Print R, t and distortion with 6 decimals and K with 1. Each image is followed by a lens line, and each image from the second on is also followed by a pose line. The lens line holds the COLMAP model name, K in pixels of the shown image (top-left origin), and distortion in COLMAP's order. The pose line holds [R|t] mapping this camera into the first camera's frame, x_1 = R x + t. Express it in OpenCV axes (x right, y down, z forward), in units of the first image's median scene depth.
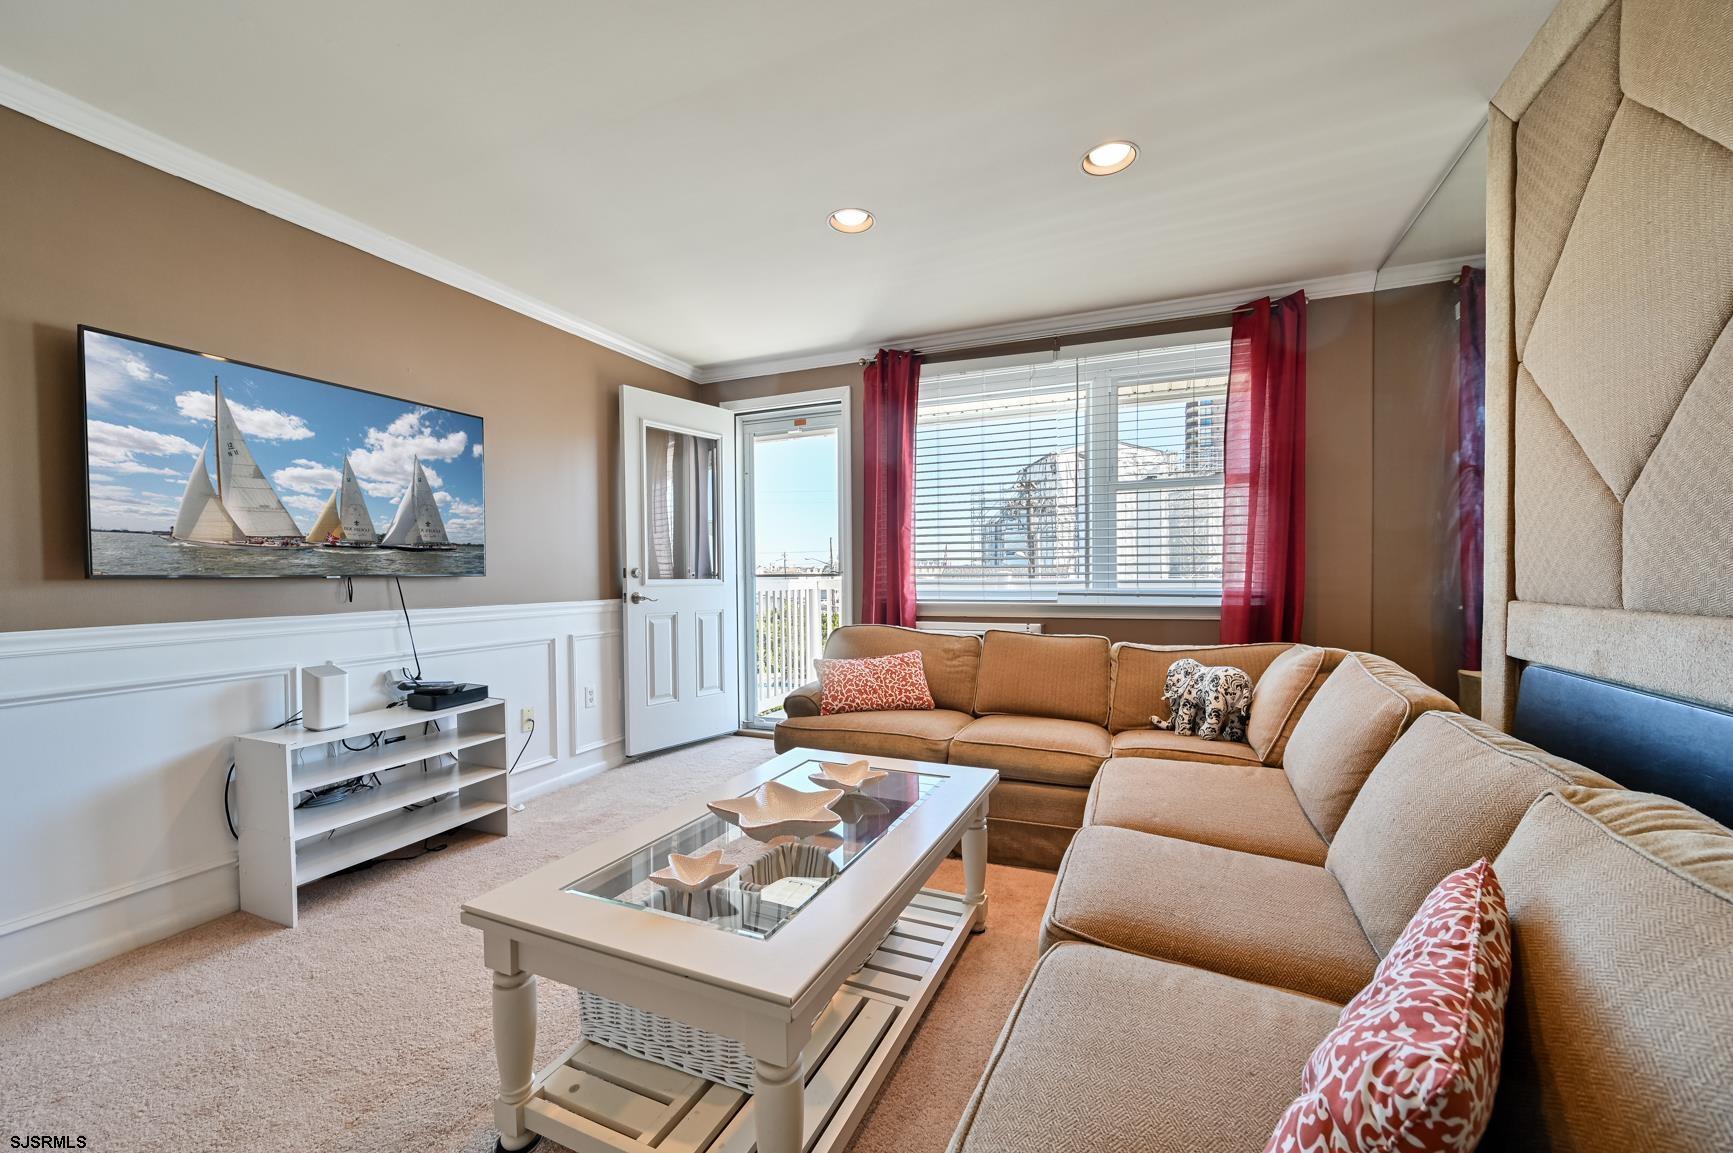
lens RADIAL K [[681.3, 0, 866.9], [0, 681.3, 587.8], [0, 0, 1]] dist [-0.001198, -0.000020]
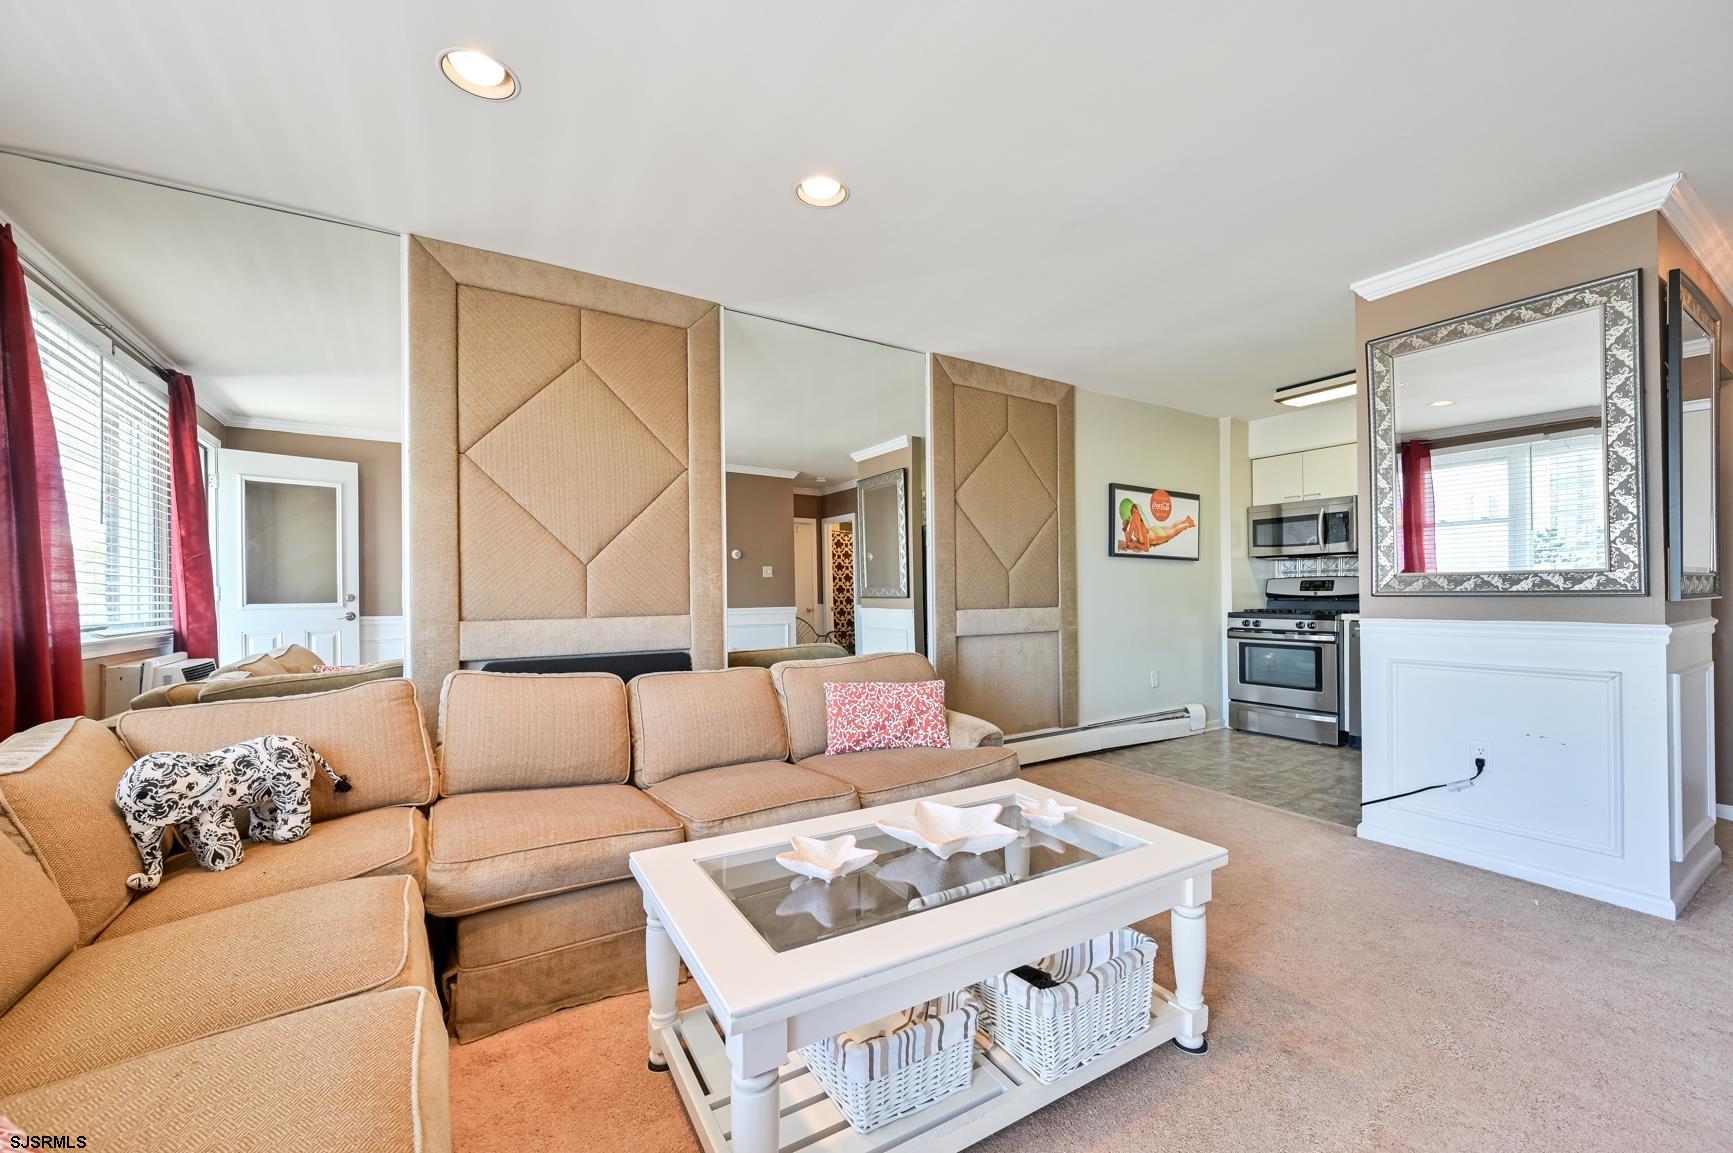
lens RADIAL K [[685.7, 0, 865.5], [0, 685.7, 583.8], [0, 0, 1]] dist [0.002137, 0.000158]
pose [[-0.821493, 0.023280, 0.569743, -0.344158], [0.027925, 0.999610, -0.000580, -0.021292], [-0.569535, 0.015433, -0.821822, 1.079885]]
